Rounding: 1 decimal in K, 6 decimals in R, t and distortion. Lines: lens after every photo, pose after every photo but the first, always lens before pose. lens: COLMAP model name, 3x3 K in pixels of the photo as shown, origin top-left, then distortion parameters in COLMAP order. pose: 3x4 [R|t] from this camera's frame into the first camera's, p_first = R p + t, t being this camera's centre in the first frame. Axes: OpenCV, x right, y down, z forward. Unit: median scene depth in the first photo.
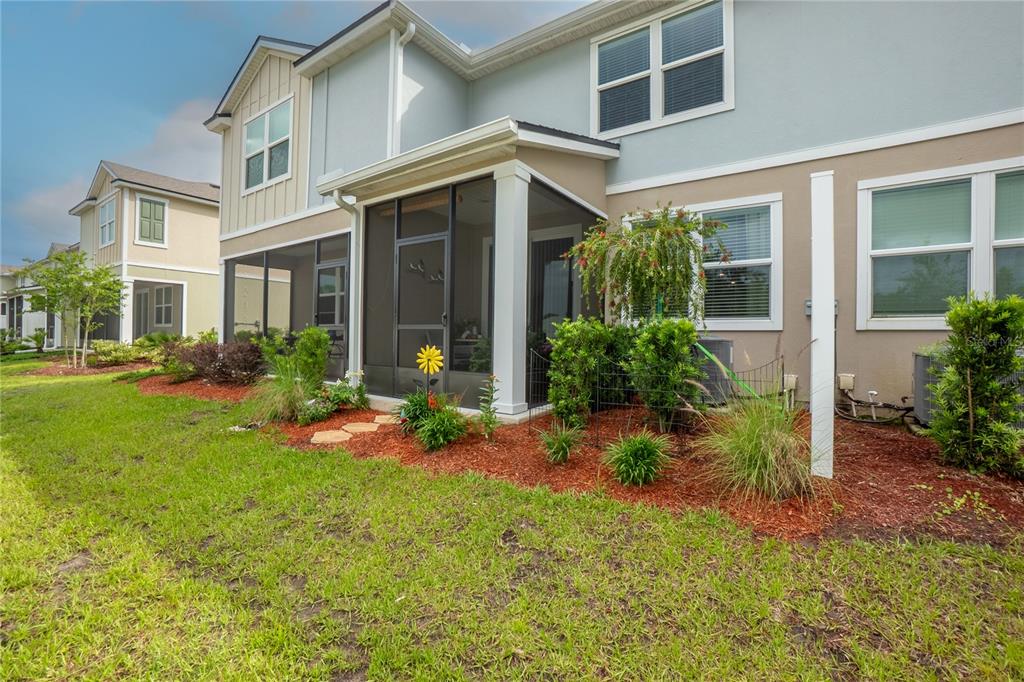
lens RADIAL K [[456.0, 0, 511.4], [0, 456.0, 339.9], [0, 0, 1]] dist [-0.063092, 0.024424]
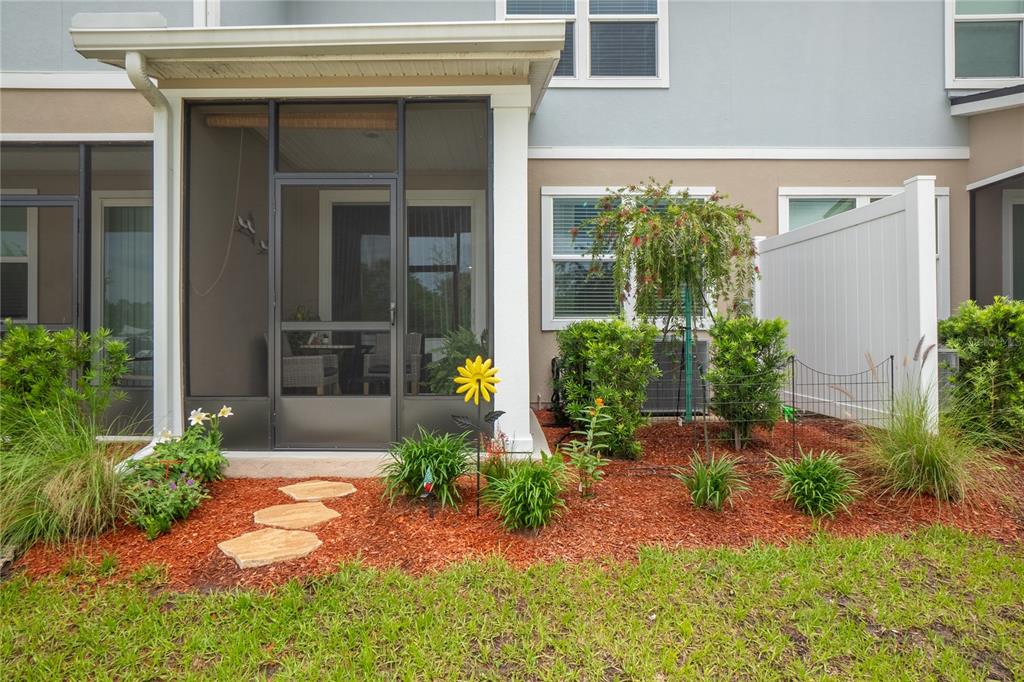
lens RADIAL K [[539.9, 0, 512.0], [0, 539.9, 341.0], [0, 0, 1]] dist [-0.003408, -0.000115]
pose [[0.829275, -0.008161, 0.558780, -0.384178], [0.008517, 0.999962, 0.001964, -0.005268], [-0.558775, 0.003130, 0.829313, 0.260103]]
